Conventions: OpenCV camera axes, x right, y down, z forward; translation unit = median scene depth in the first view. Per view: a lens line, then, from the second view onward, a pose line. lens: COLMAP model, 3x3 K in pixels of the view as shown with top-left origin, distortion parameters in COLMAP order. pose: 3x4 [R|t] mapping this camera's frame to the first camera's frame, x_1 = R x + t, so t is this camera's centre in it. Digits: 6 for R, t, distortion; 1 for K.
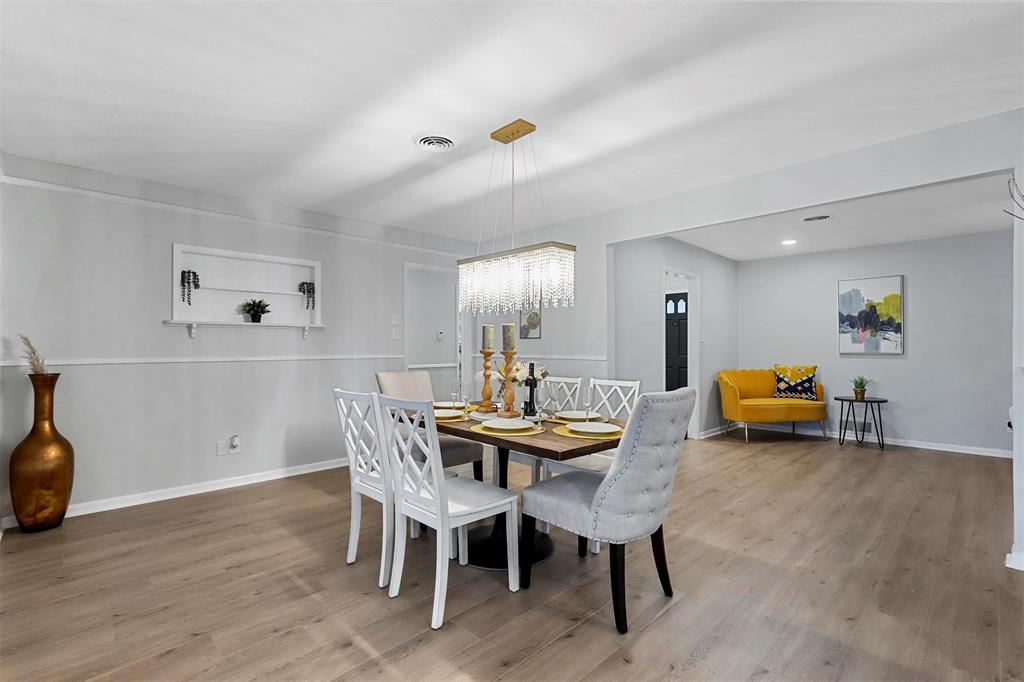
lens RADIAL K [[464.1, 0, 508.5], [0, 464.1, 345.0], [0, 0, 1]] dist [0.000255, -0.000141]
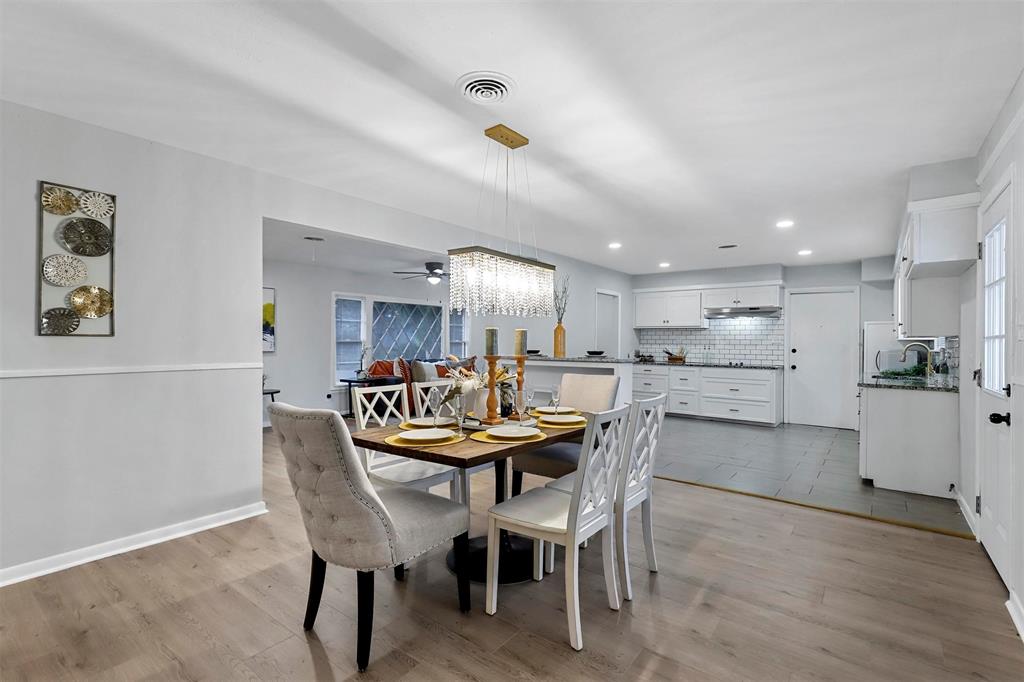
lens RADIAL K [[468.7, 0, 512.0], [0, 468.7, 341.0], [0, 0, 1]] dist [0.002520, -0.000128]
pose [[-0.143603, 0.003829, 0.989628, -0.708496], [-0.003338, 0.999985, -0.004353, -0.010171], [-0.989630, -0.003929, -0.143588, 0.806393]]
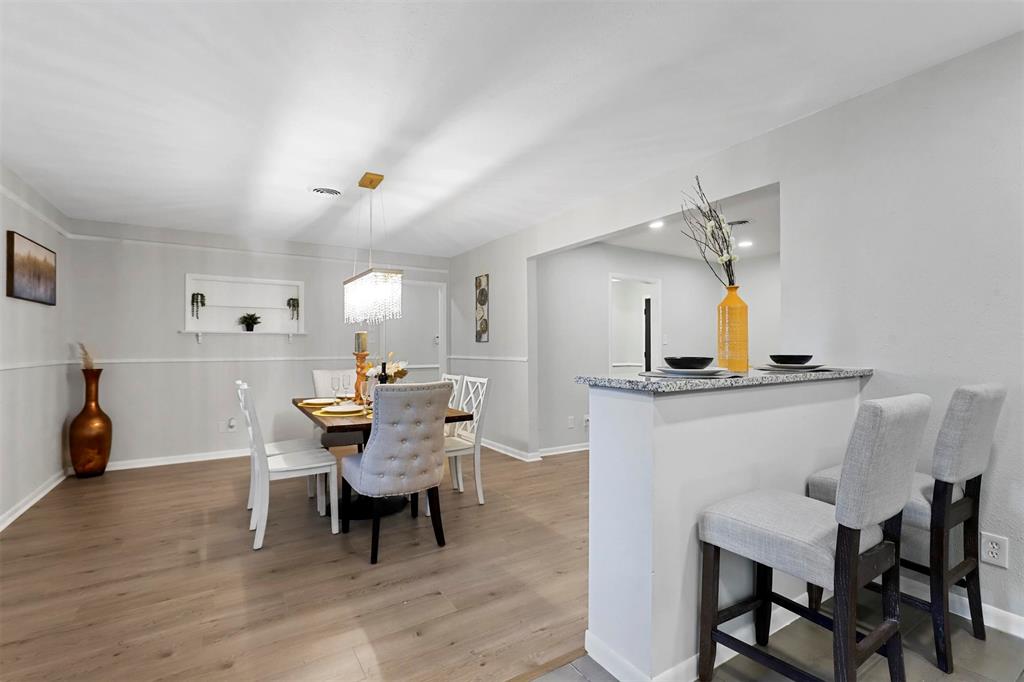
lens RADIAL K [[459.6, 0, 511.4], [0, 459.6, 344.9], [0, 0, 1]] dist [-0.001666, -0.000523]
pose [[0.979722, -0.004757, -0.200305, 0.452554], [0.003527, 0.999973, -0.006493, 0.000471], [0.200330, 0.005655, 0.979712, -0.110990]]
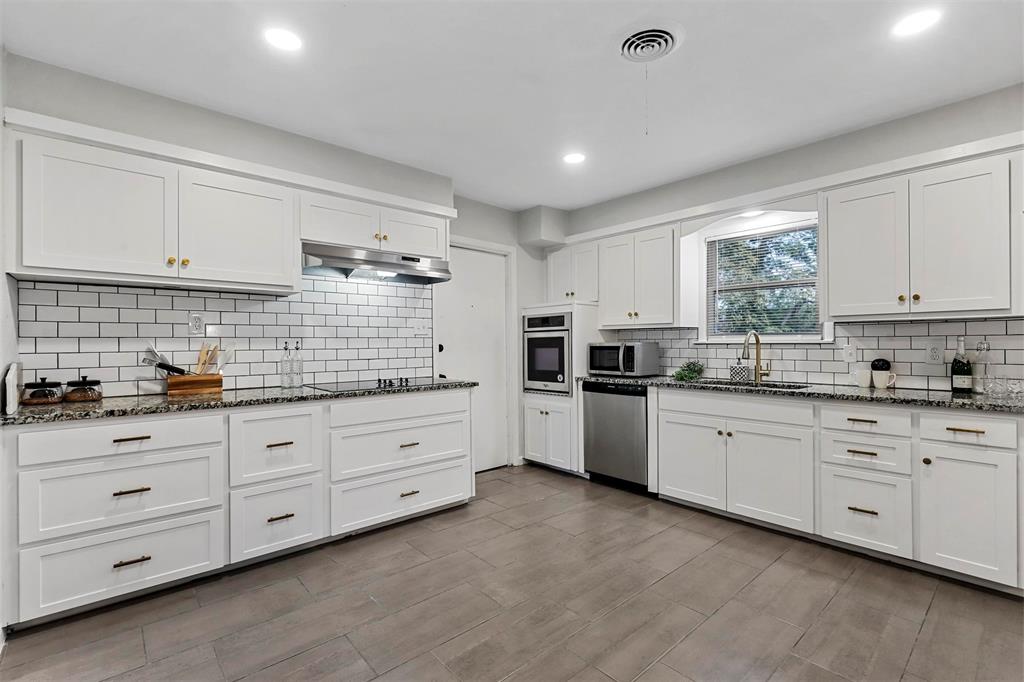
lens RADIAL K [[462.2, 0, 511.0], [0, 462.2, 342.8], [0, 0, 1]] dist [0.003393, 0.000520]
pose [[-0.999075, 0.005968, 0.042586, 0.832186], [0.006449, 0.999917, 0.011170, -0.004479], [-0.042515, 0.011435, -0.999030, 0.415954]]
